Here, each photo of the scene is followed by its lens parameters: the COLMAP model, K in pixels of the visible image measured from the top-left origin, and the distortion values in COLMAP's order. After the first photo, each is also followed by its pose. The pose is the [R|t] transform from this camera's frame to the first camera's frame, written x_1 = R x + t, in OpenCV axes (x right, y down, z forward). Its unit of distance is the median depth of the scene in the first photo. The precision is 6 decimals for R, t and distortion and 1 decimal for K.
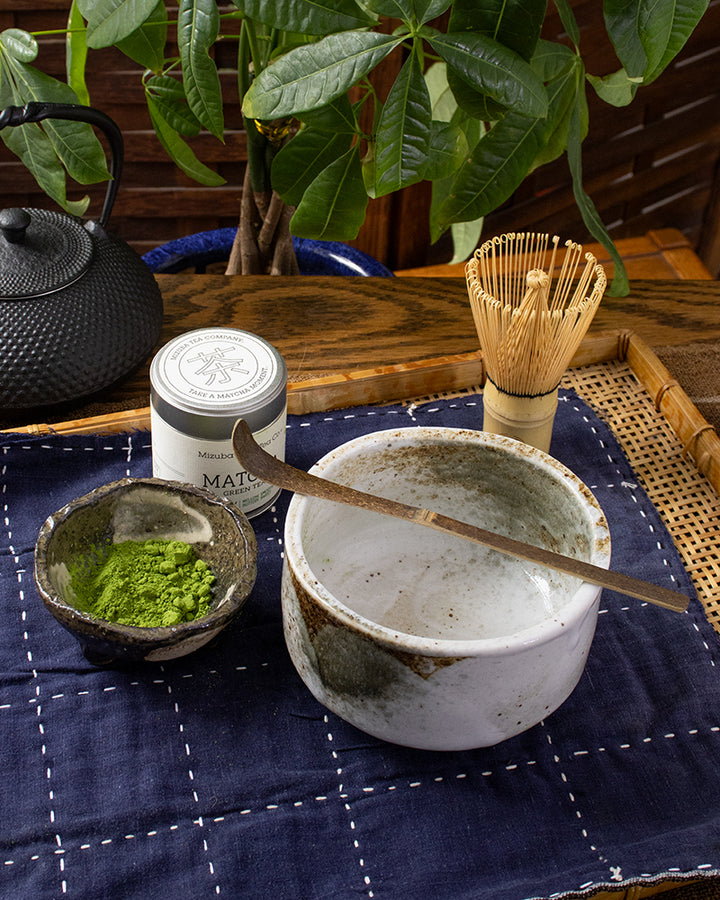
lens RADIAL K [[1376.0, 0, 307.5], [0, 1376.0, 401.8], [0, 0, 1]] dist [-0.019538, -1.371200]
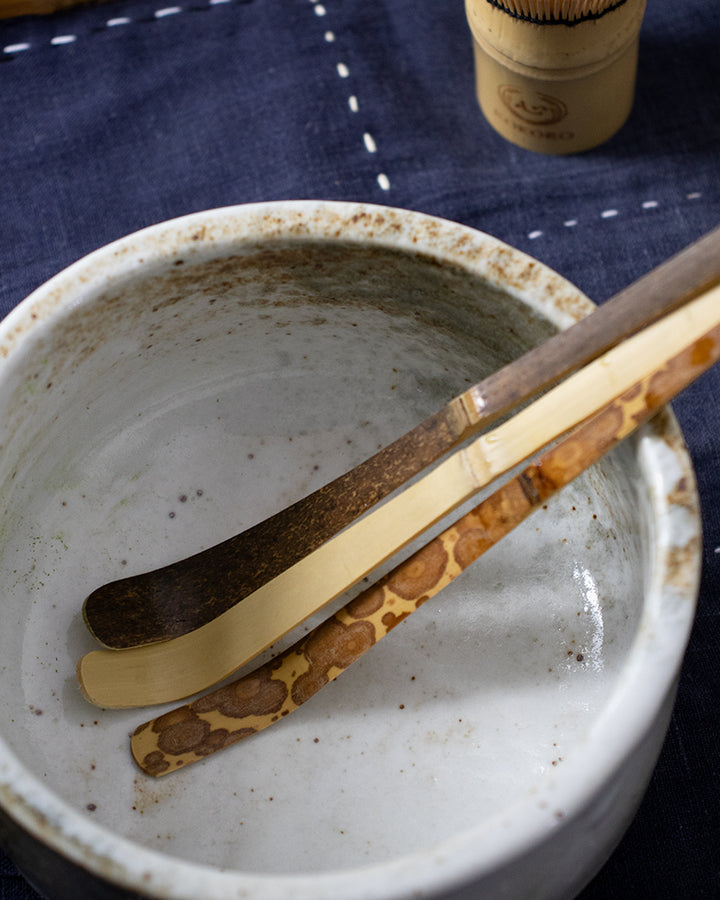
lens RADIAL K [[2449.9, 0, 356.7], [0, 2449.9, 338.6], [0, 0, 1]] dist [0.200821, -0.865070]
pose [[0.998592, -0.036998, -0.038021, 0.138516], [0.048655, 0.924358, 0.378410, -0.219018], [0.021145, -0.379727, 0.924857, 0.320458]]
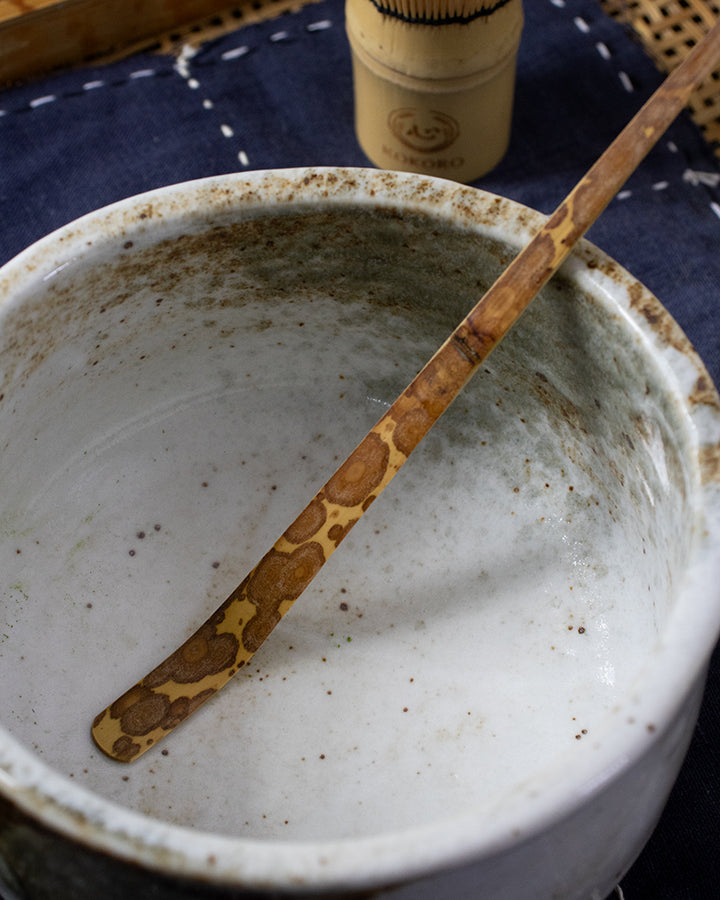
lens RADIAL K [[2033.9, 0, 363.4], [0, 2033.9, 395.6], [0, 0, 1]] dist [0.064940, 0.391631]
pose [[0.981413, -0.161314, 0.103950, 0.057981], [0.128407, 0.954545, 0.268992, -0.072084], [-0.142617, -0.250644, 0.957517, 0.436263]]
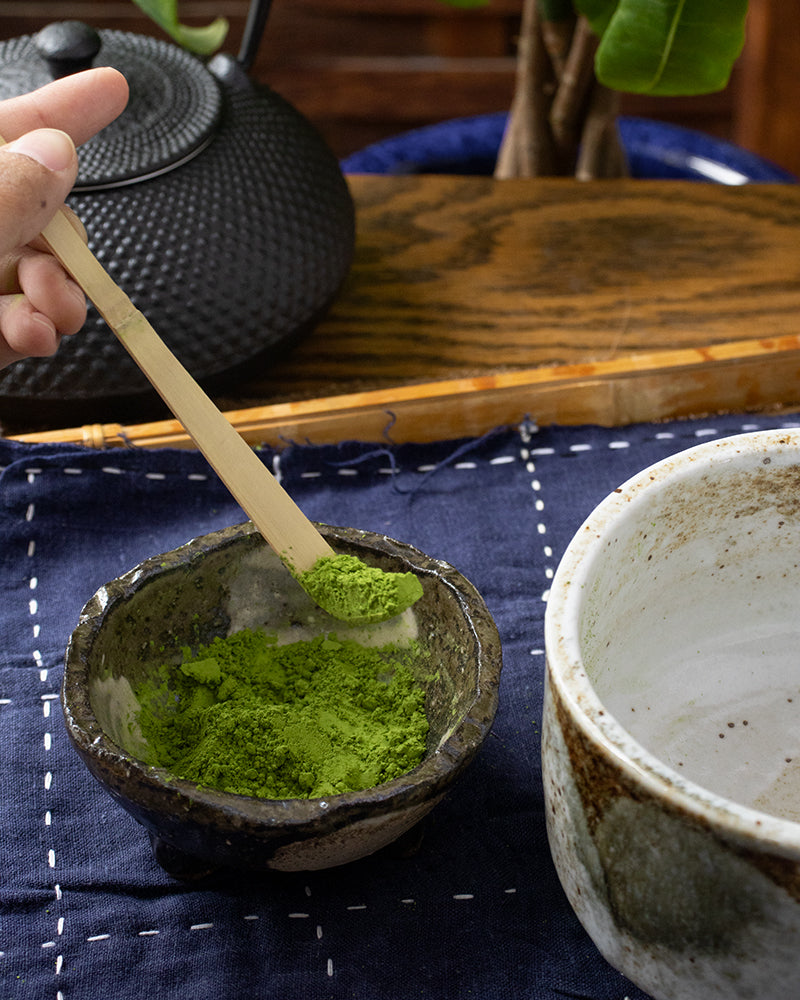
lens RADIAL K [[2414.2, 0, 400.0], [0, 2414.2, 500.0], [0, 0, 1]] dist [0.097081, 0.210407]
pose [[0.992023, 0.019829, -0.124489, 0.036912], [-0.021211, 0.999727, -0.009786, 0.057466], [0.124261, 0.012348, 0.992173, 0.108116]]
